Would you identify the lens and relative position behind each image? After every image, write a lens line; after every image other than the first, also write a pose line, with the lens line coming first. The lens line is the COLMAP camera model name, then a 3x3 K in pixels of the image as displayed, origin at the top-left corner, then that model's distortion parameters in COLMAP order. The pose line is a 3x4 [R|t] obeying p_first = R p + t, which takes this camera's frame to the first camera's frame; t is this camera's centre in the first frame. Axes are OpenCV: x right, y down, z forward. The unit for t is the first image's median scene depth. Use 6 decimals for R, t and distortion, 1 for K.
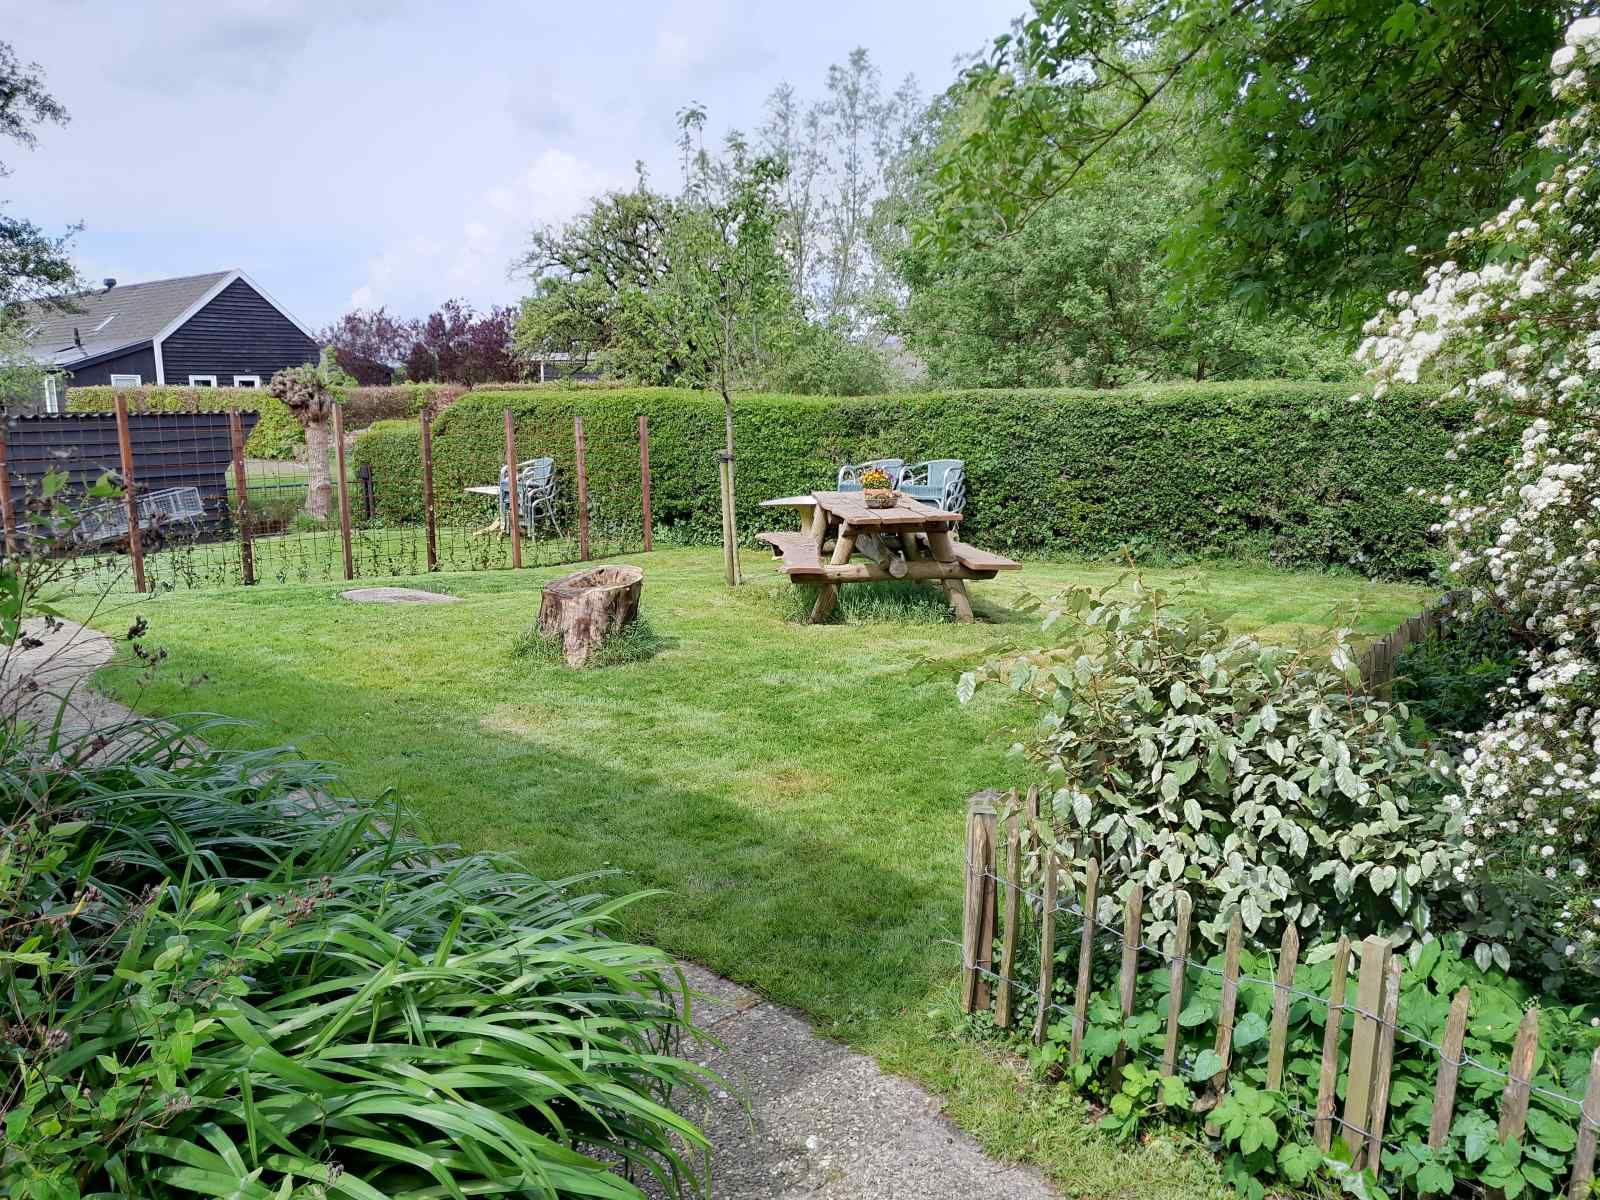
lens RADIAL K [[1280.5, 0, 800.0], [0, 1280.5, 600.0], [0, 0, 1]] dist [0.108899, -0.227080]
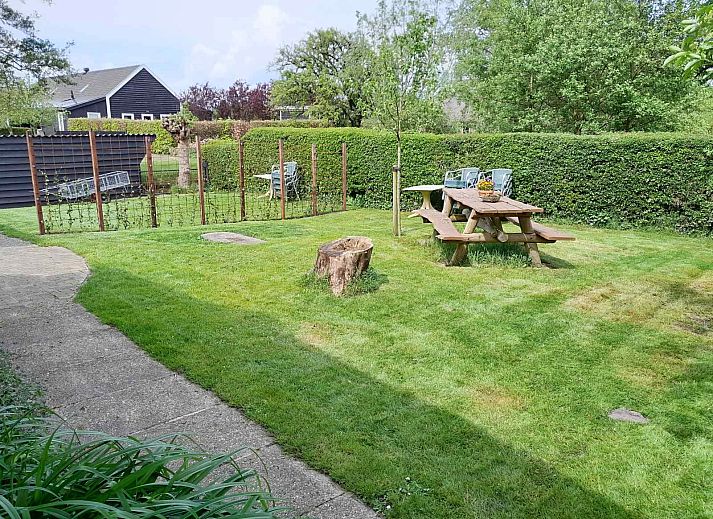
lens RADIAL K [[576.2, 0, 356.5], [0, 576.2, 259.5], [0, 0, 1]] dist [0.058972, -0.127930]
pose [[0.998067, 0.030865, -0.053944, -0.051895], [-0.027008, 0.997123, 0.070819, -0.027375], [0.055974, -0.069225, 0.996029, 0.097953]]
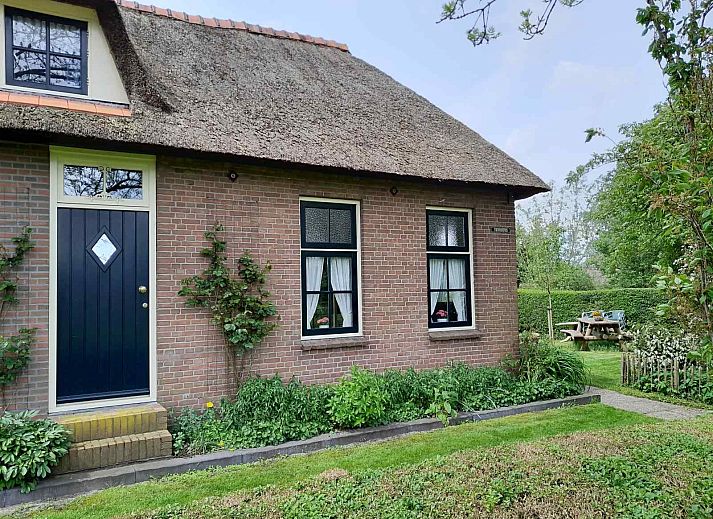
lens RADIAL K [[576.2, 0, 356.5], [0, 576.2, 259.5], [0, 0, 1]] dist [0.058972, -0.127930]
pose [[0.950719, -0.025856, -0.308973, -0.051311], [-0.038845, 0.978732, -0.201430, 0.075225], [0.307610, 0.203505, 0.929495, -0.511375]]
